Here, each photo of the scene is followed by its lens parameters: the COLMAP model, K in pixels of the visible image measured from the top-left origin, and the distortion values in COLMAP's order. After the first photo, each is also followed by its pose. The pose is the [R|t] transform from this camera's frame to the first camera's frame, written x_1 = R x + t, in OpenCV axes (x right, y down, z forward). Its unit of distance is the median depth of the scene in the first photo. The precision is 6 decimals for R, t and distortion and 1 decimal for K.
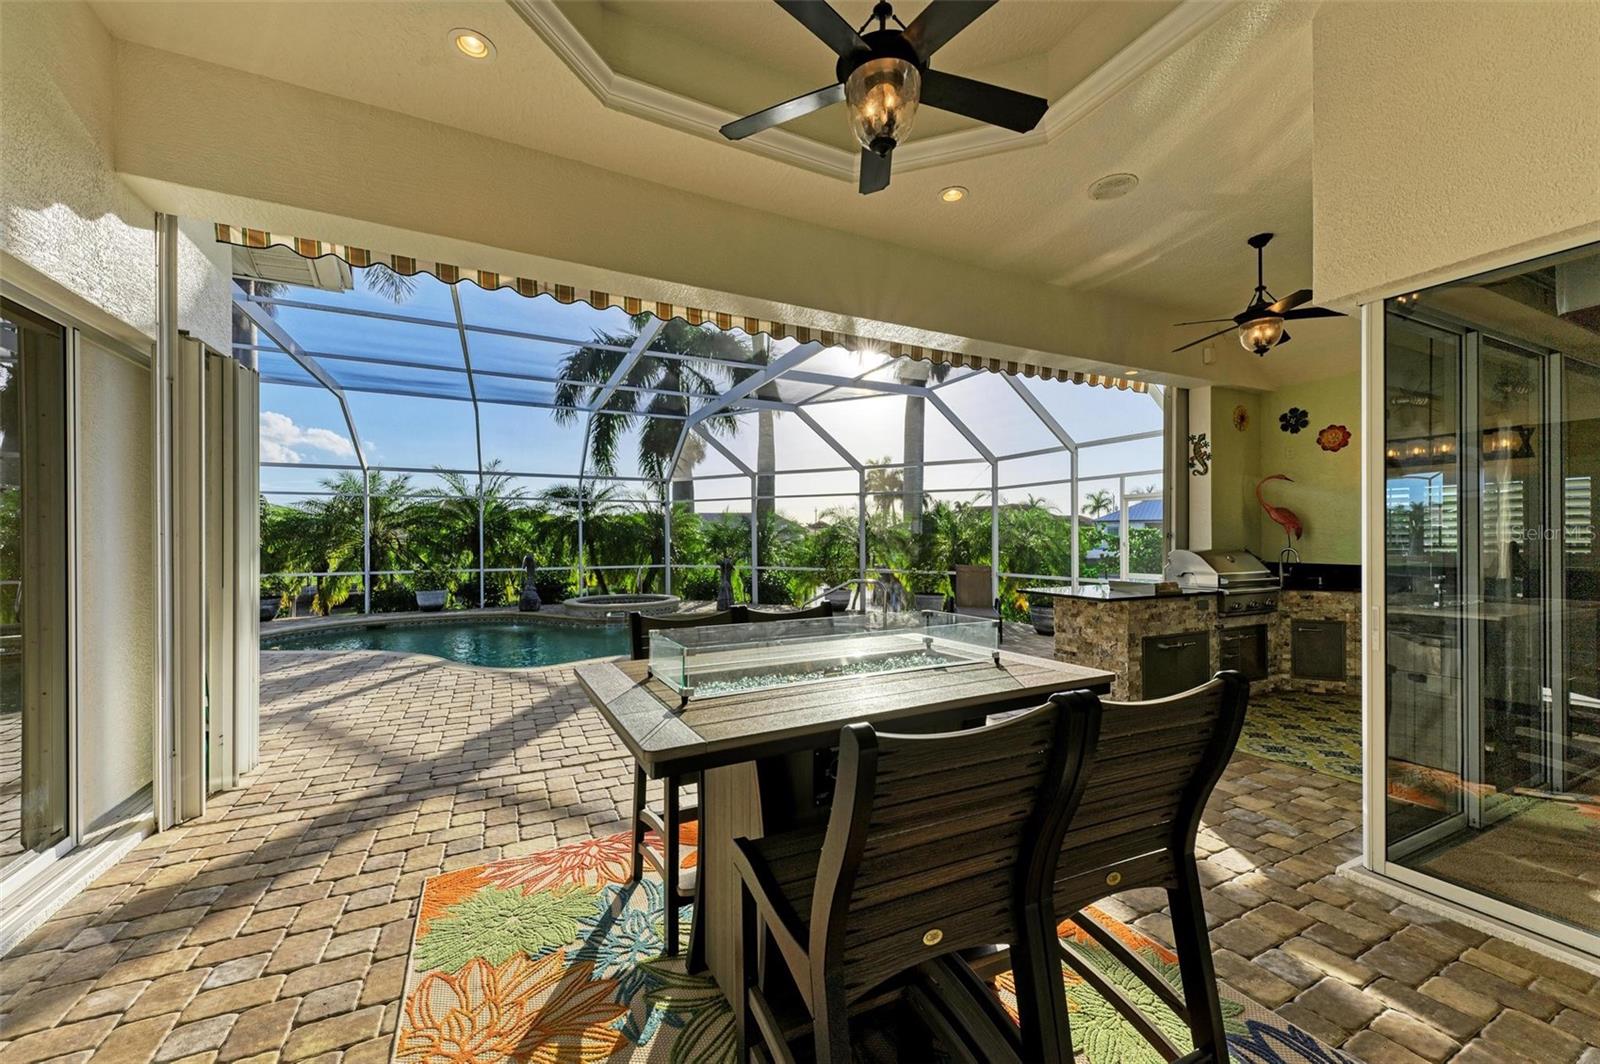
lens RADIAL K [[609.2, 0, 802.6], [0, 609.2, 542.3], [0, 0, 1]] dist [0.010786, 0.000034]
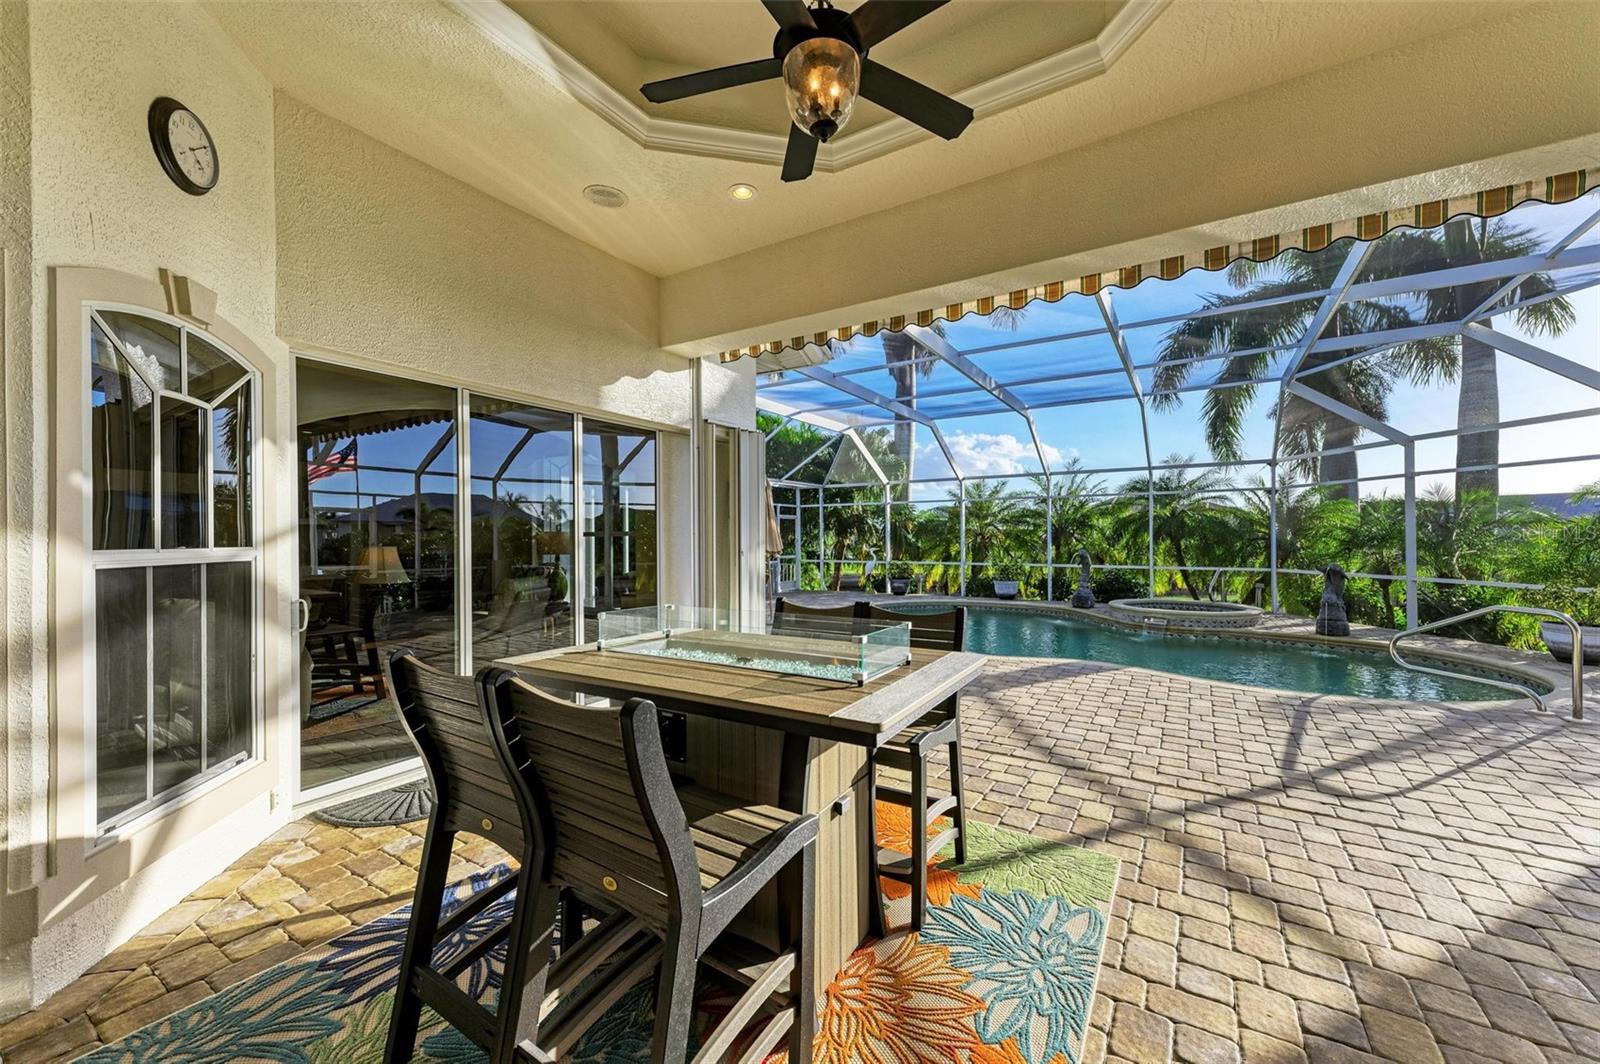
lens RADIAL K [[607.5, 0, 800.0], [0, 607.5, 532.0], [0, 0, 1]] dist [0.010906, 0.000036]
pose [[0.515756, -0.004688, -0.856723, 0.139168], [-0.004991, 0.999952, -0.008476, -0.000686], [0.856721, 0.008647, 0.515708, 0.071481]]
